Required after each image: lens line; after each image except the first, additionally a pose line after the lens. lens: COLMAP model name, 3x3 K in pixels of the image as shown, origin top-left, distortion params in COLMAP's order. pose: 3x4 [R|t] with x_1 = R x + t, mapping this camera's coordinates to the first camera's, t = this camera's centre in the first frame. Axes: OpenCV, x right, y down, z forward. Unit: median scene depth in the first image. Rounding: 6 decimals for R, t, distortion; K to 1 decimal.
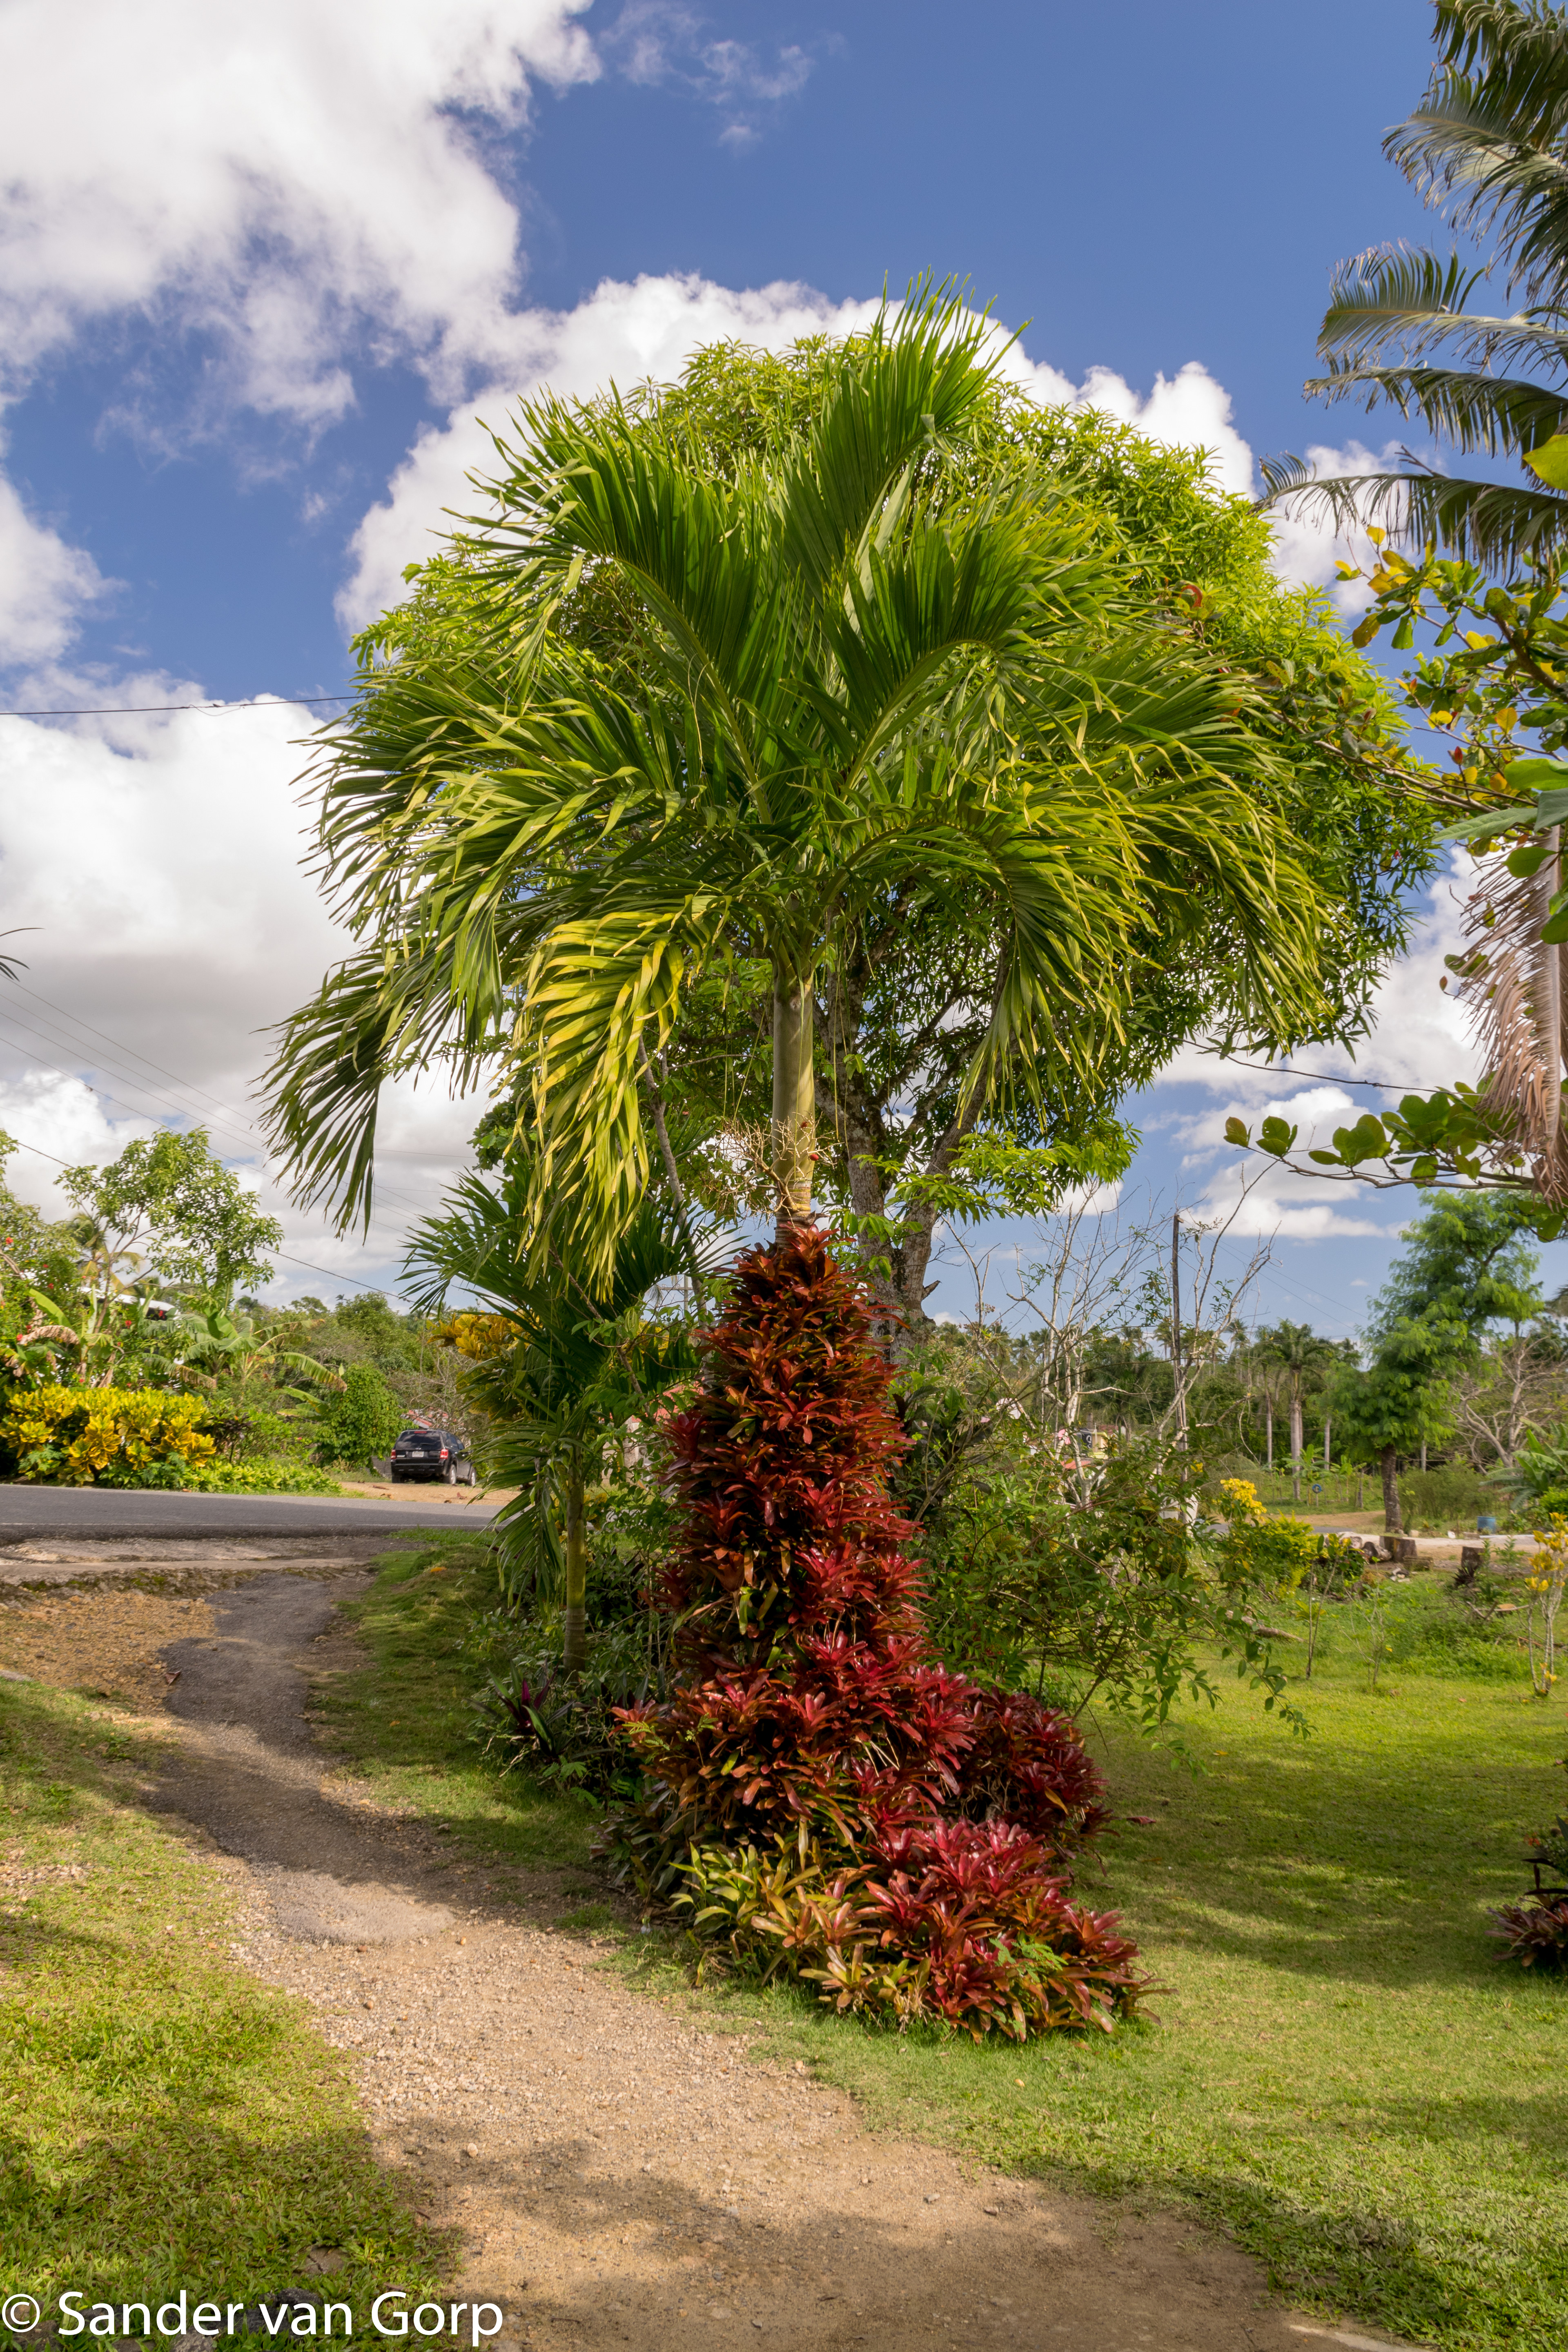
lens RADIAL K [[1890.0, 0, 784.0], [0, 1890.0, 1176.0], [0, 0, 1]] dist [0.018554, 0.004140]
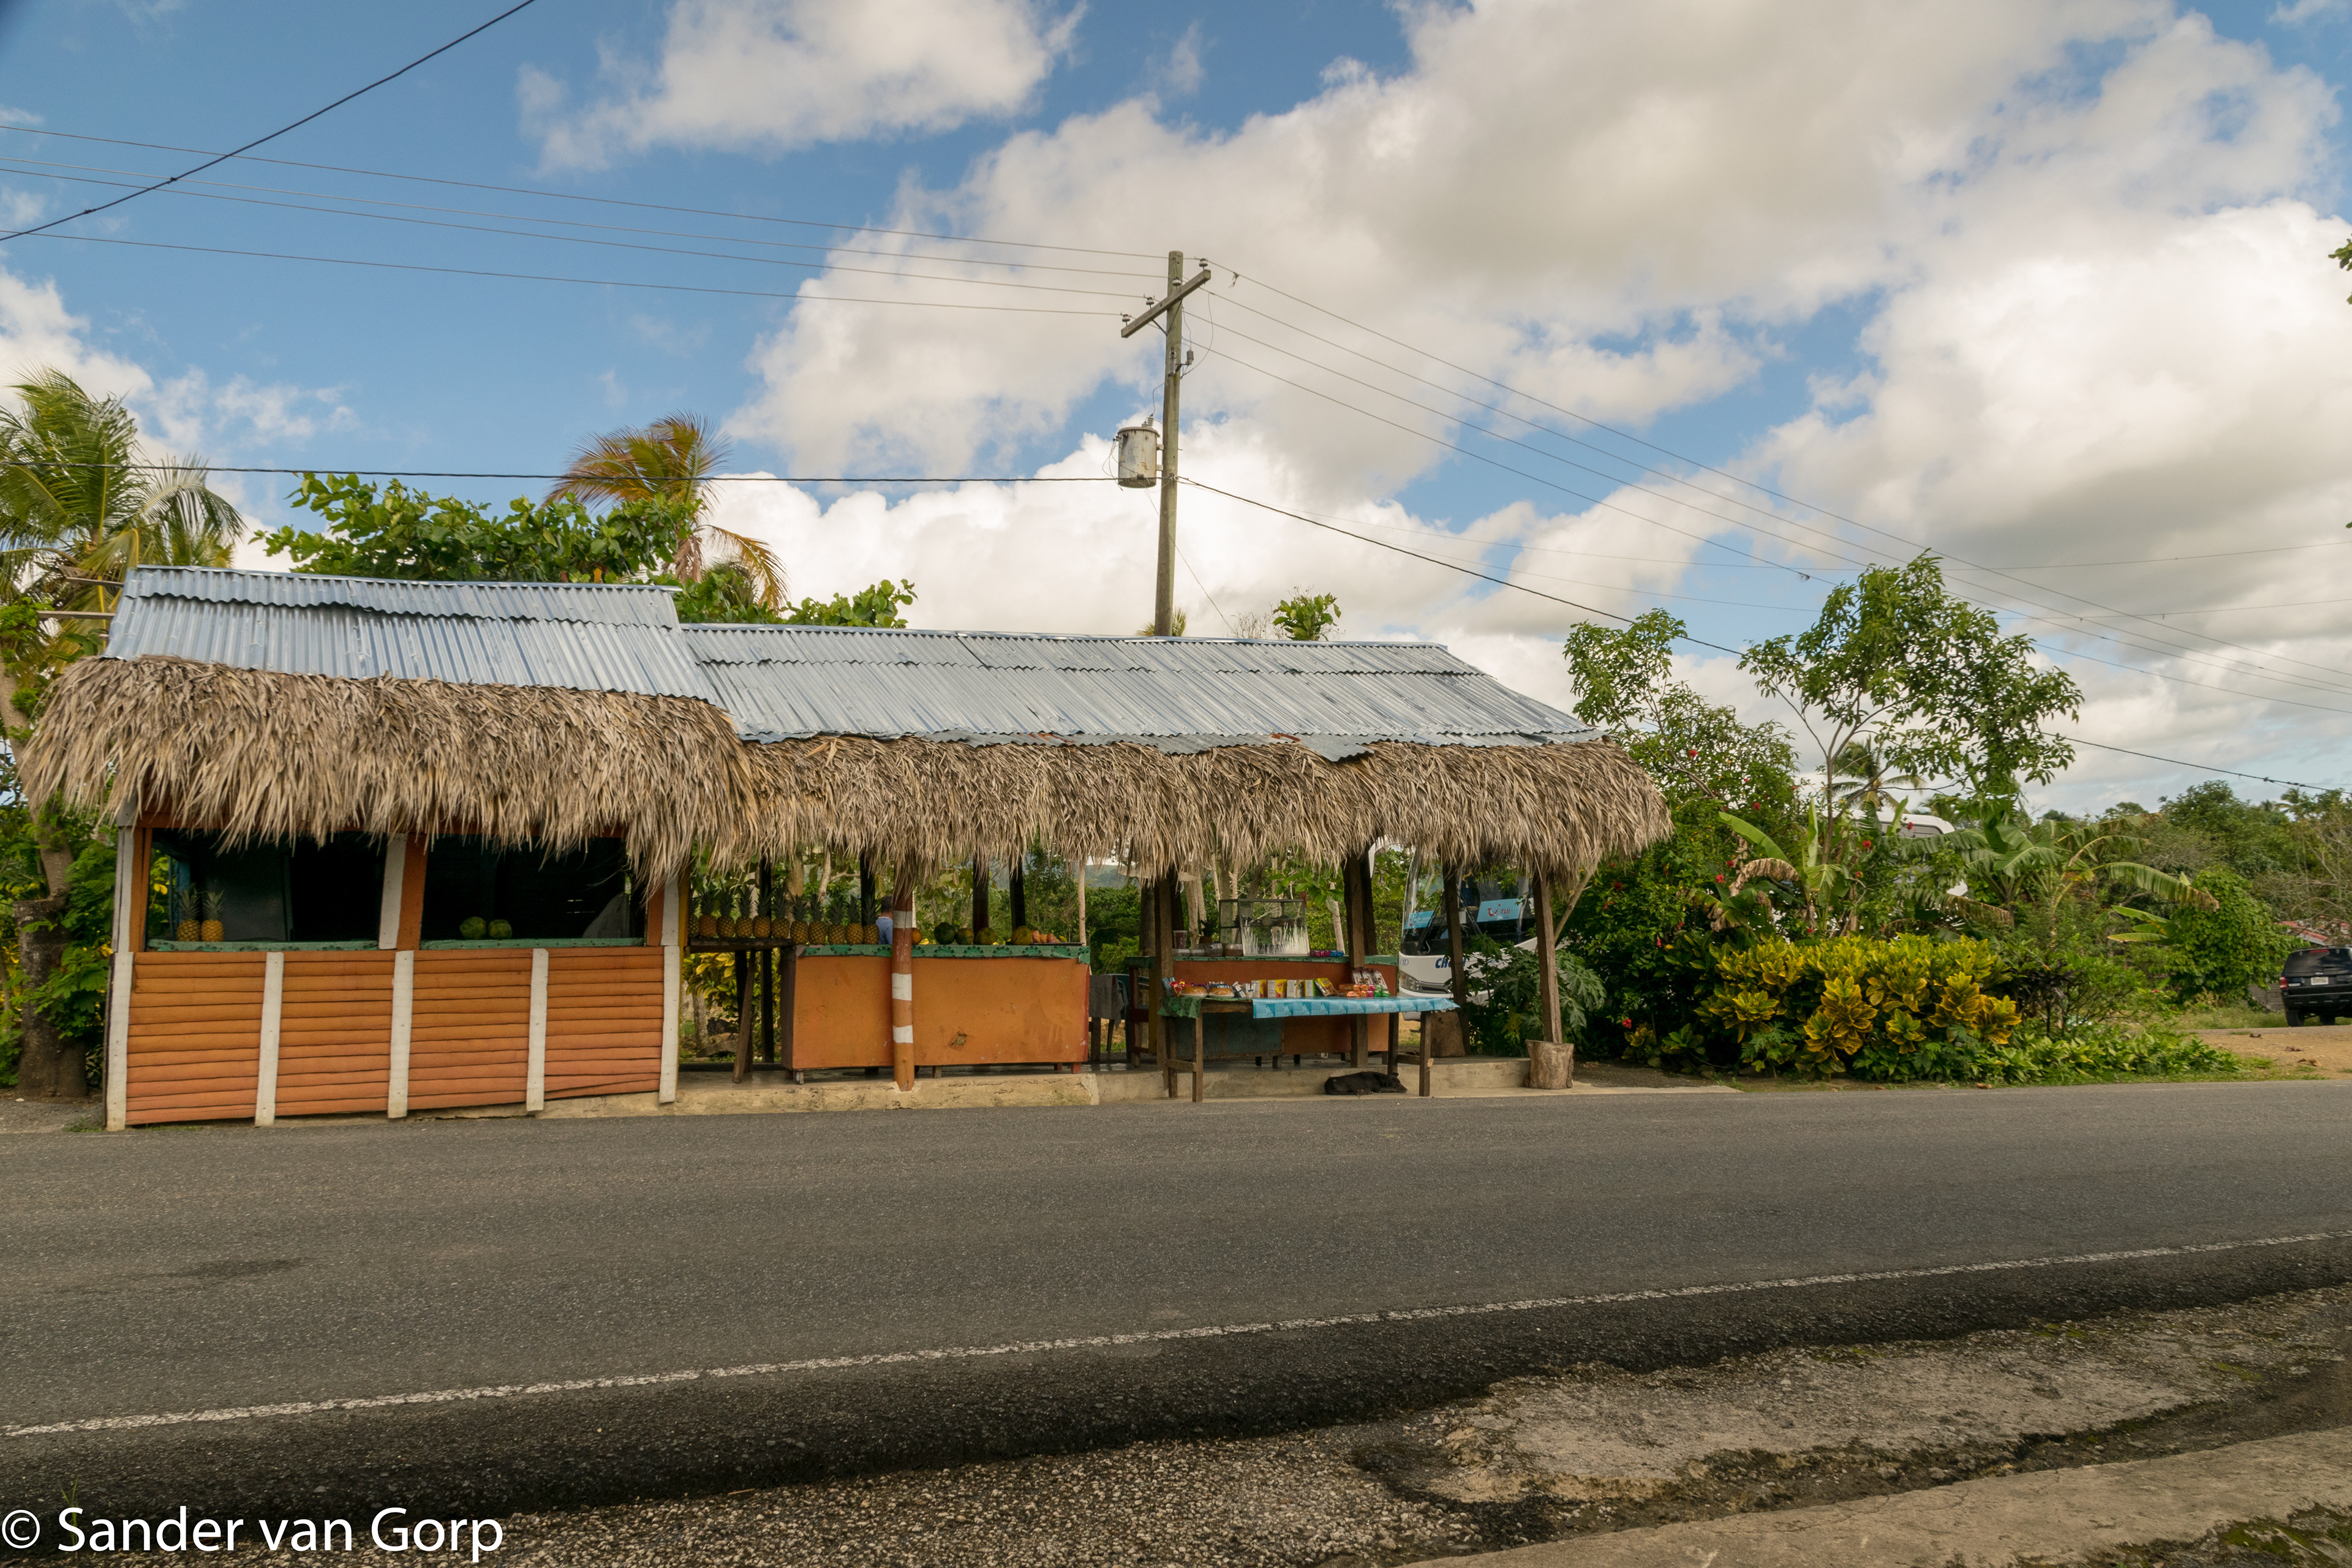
lens RADIAL K [[1890.0, 0, 1176.0], [0, 1890.0, 784.0], [0, 0, 1]] dist [0.018554, 0.004140]
pose [[0.752655, -0.124949, -0.646451, -0.078361], [0.150756, 0.988449, -0.015528, 0.027331], [0.640924, -0.085769, 0.762797, 0.293664]]
